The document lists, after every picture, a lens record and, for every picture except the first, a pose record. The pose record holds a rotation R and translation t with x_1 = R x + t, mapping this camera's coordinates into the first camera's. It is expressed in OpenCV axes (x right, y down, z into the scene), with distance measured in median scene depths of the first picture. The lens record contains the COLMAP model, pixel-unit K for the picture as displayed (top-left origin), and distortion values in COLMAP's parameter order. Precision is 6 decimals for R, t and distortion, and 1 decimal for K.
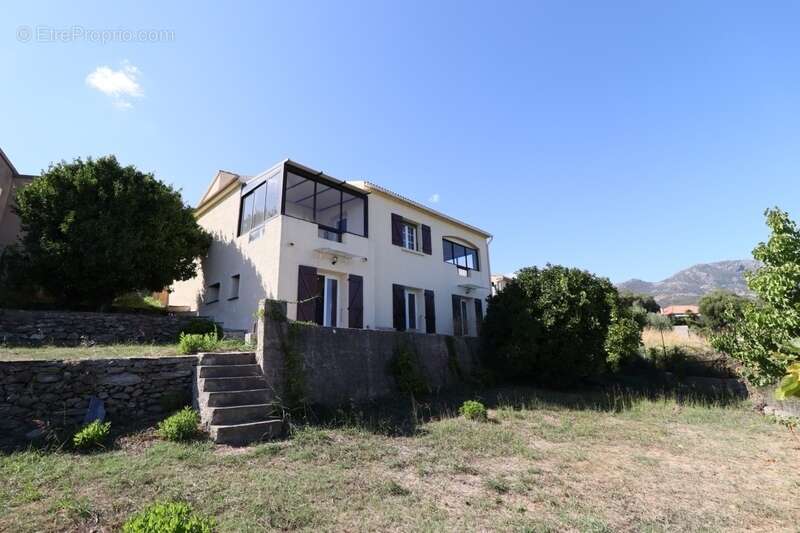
lens RADIAL K [[370.5, 0, 404.4], [0, 370.5, 256.2], [0, 0, 1]] dist [0.006091, -0.015650]
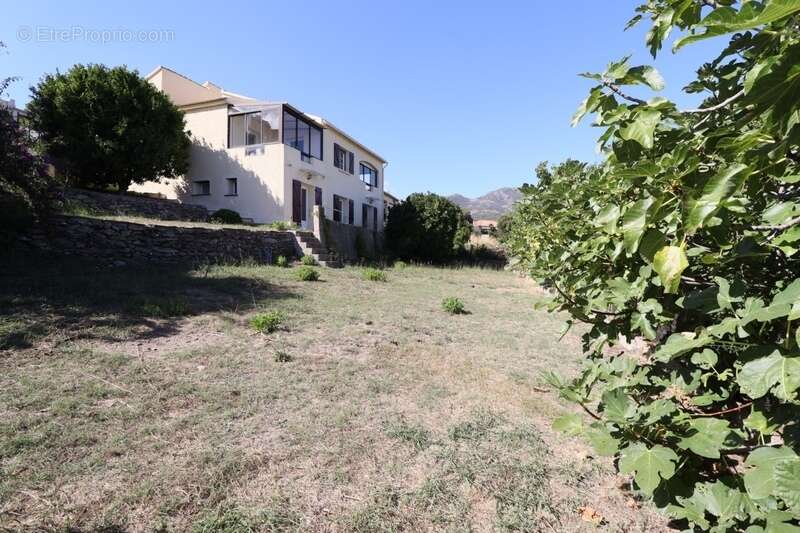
lens RADIAL K [[370.5, 0, 404.4], [0, 370.5, 256.2], [0, 0, 1]] dist [0.006091, -0.015650]
pose [[0.908984, 0.033103, 0.415515, -0.401800], [-0.142568, 0.961412, 0.235289, -0.078828], [-0.391692, -0.273113, 0.878628, -0.501606]]
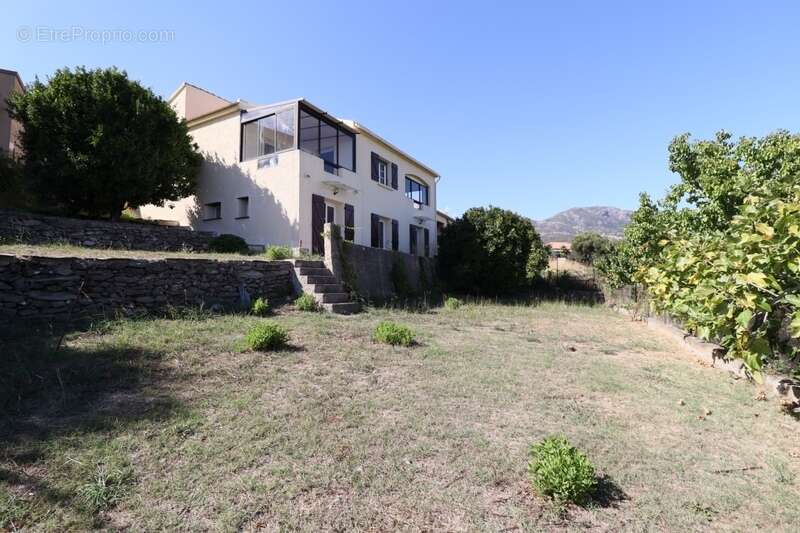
lens RADIAL K [[370.5, 0, 404.4], [0, 370.5, 256.2], [0, 0, 1]] dist [0.006091, -0.015650]
pose [[0.967388, 0.037033, 0.250579, -0.236472], [-0.085803, 0.978679, 0.186613, -0.023467], [-0.238326, -0.202027, 0.949940, -0.210314]]
